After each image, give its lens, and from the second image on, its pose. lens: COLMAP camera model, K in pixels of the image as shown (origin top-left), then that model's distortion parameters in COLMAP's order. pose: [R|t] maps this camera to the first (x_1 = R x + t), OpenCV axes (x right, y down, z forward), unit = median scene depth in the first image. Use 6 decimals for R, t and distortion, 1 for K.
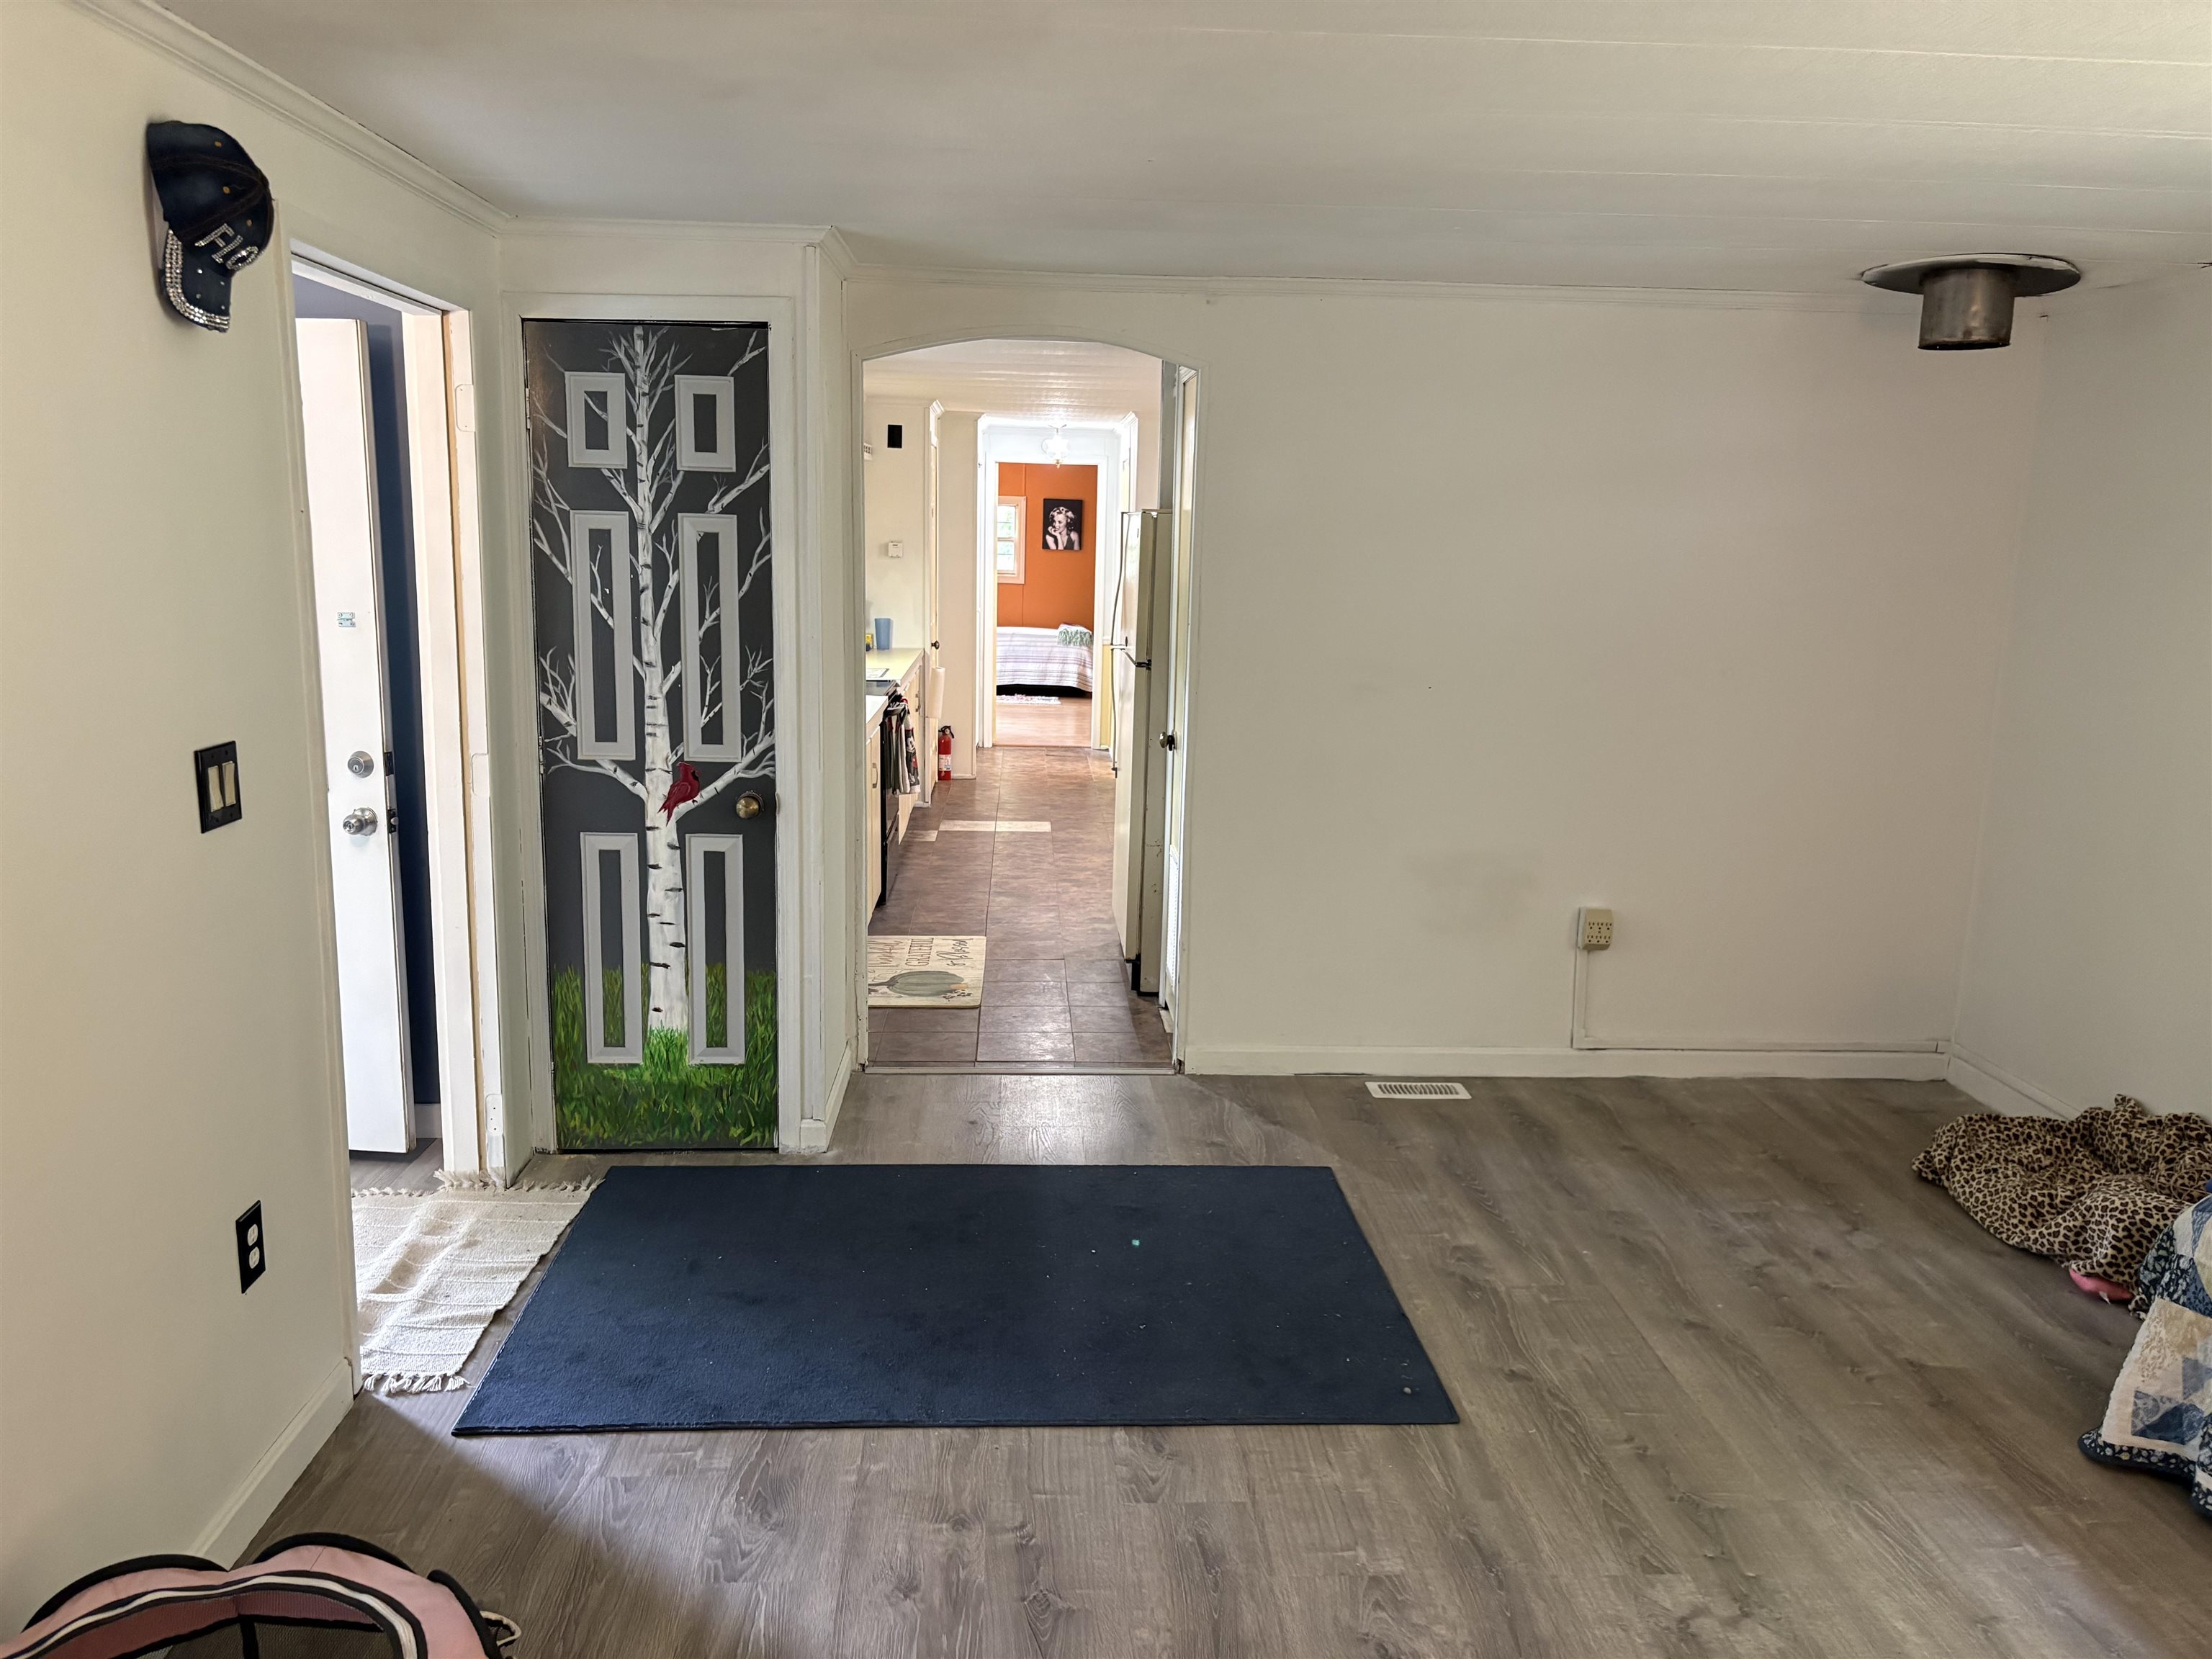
lens RADIAL K [[1642.9, 0, 1106.0], [0, 1642.9, 829.5], [0, 0, 1]] dist [0.061193, -0.077728]
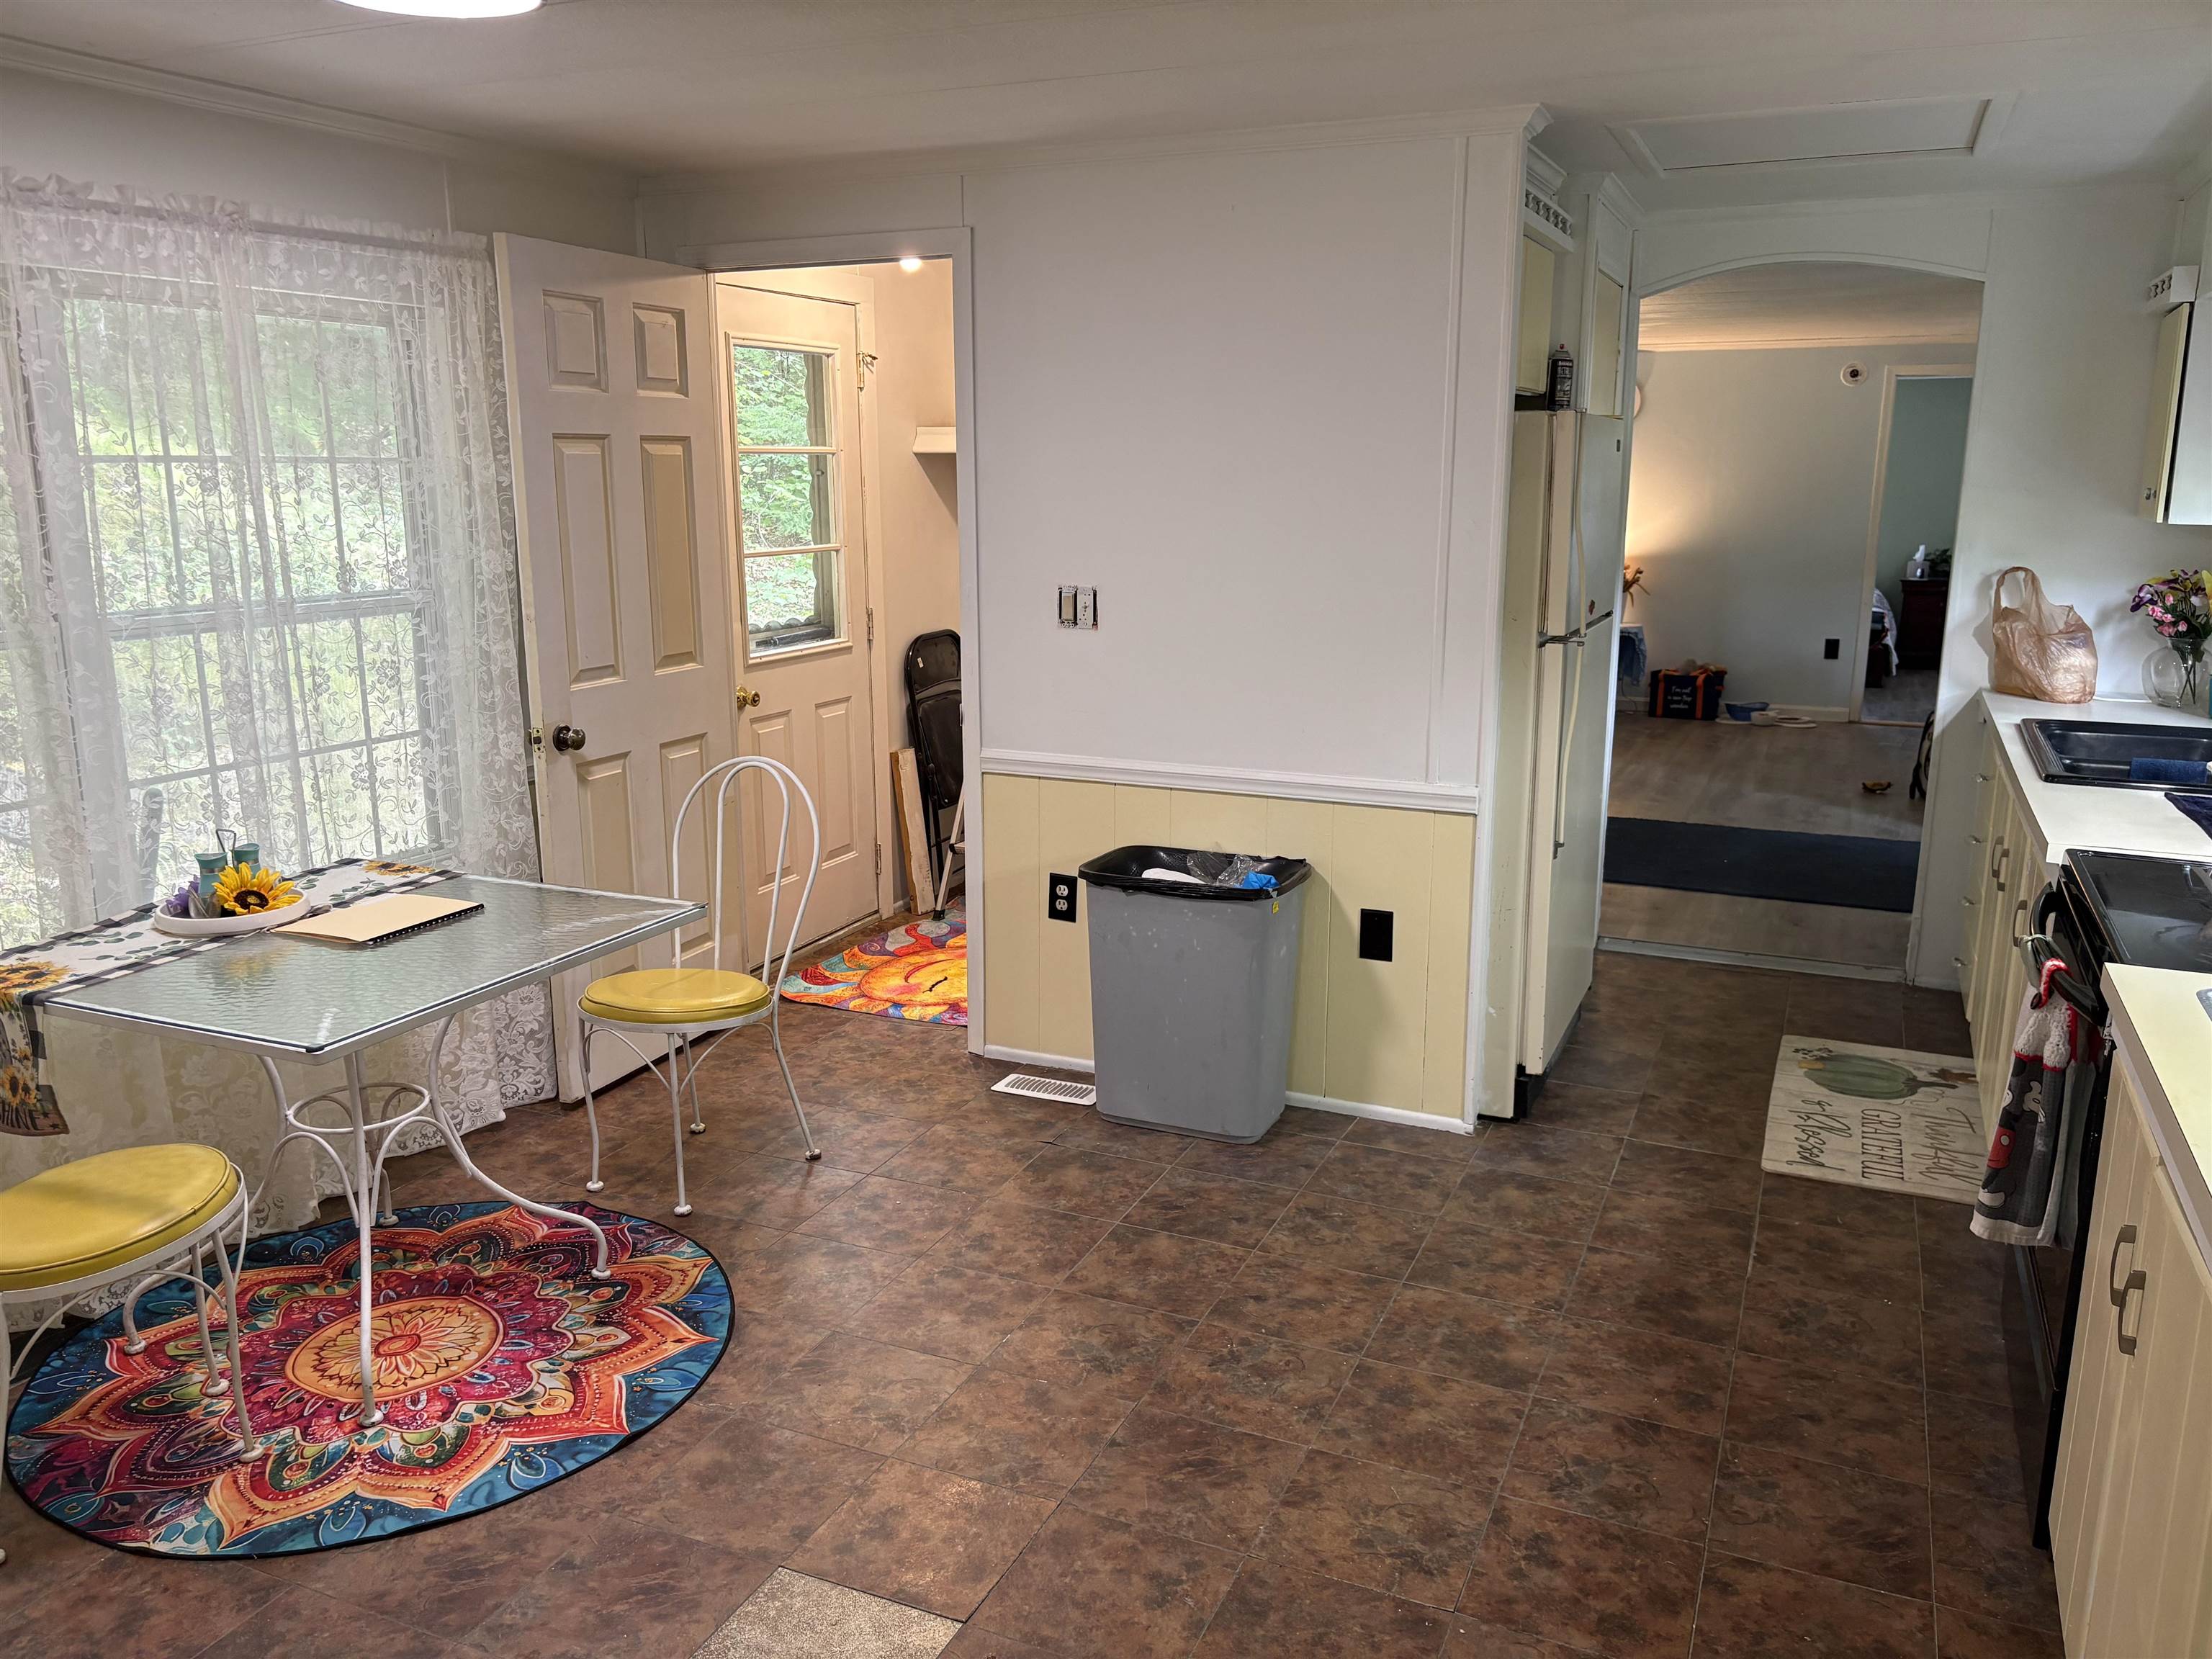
lens RADIAL K [[1642.9, 0, 1106.0], [0, 1642.9, 829.5], [0, 0, 1]] dist [0.061193, -0.077728]
pose [[-0.888927, -0.122218, 0.441443, -0.062357], [0.061158, 0.923448, 0.378819, -0.155663], [-0.453948, 0.363740, -0.813403, 0.865013]]
